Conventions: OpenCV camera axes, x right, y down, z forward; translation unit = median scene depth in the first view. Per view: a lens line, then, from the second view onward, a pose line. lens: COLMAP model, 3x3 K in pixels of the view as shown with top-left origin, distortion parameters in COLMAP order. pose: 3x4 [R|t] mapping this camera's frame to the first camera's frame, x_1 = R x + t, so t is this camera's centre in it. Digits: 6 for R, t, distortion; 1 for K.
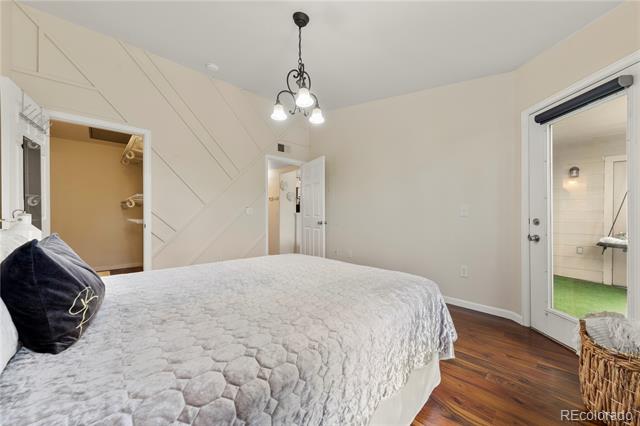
lens RADIAL K [[234.7, 0, 321.6], [0, 234.7, 210.8], [0, 0, 1]] dist [0.000525, -0.000192]
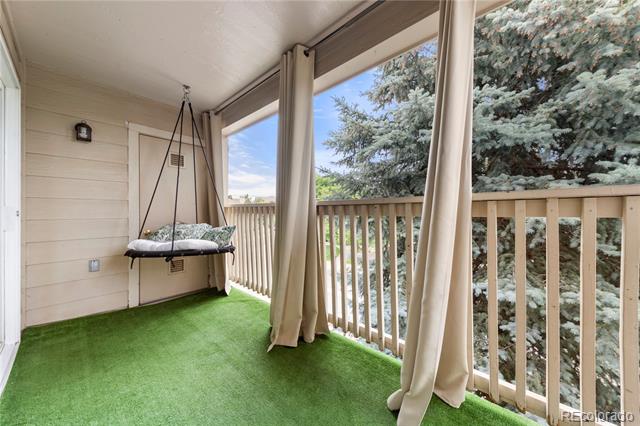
lens RADIAL K [[222.6, 0, 320.0], [0, 222.6, 213.0], [0, 0, 1]] dist [0.002189, 0.000050]
pose [[-0.073991, -0.008530, 0.997222, 0.520027], [0.007184, 0.999933, 0.009086, 0.032642], [-0.997233, 0.007836, -0.073925, 0.496112]]
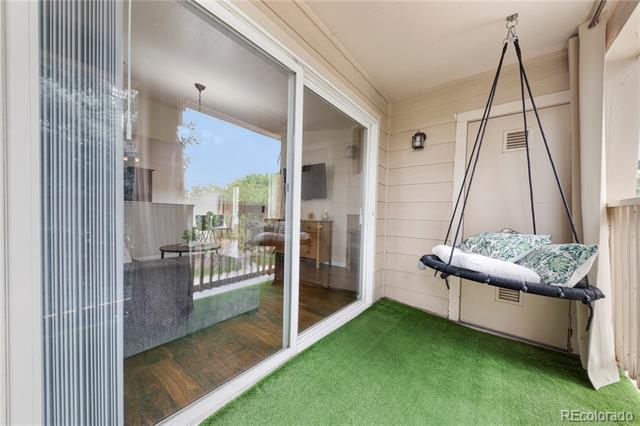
lens RADIAL K [[226.8, 0, 321.6], [0, 226.8, 220.1], [0, 0, 1]] dist [-0.001028, -0.000172]
pose [[0.989970, 0.026612, 0.138750, 0.781089], [-0.029940, 0.999311, 0.021953, 0.044092], [-0.138071, -0.025887, 0.990084, 0.458059]]
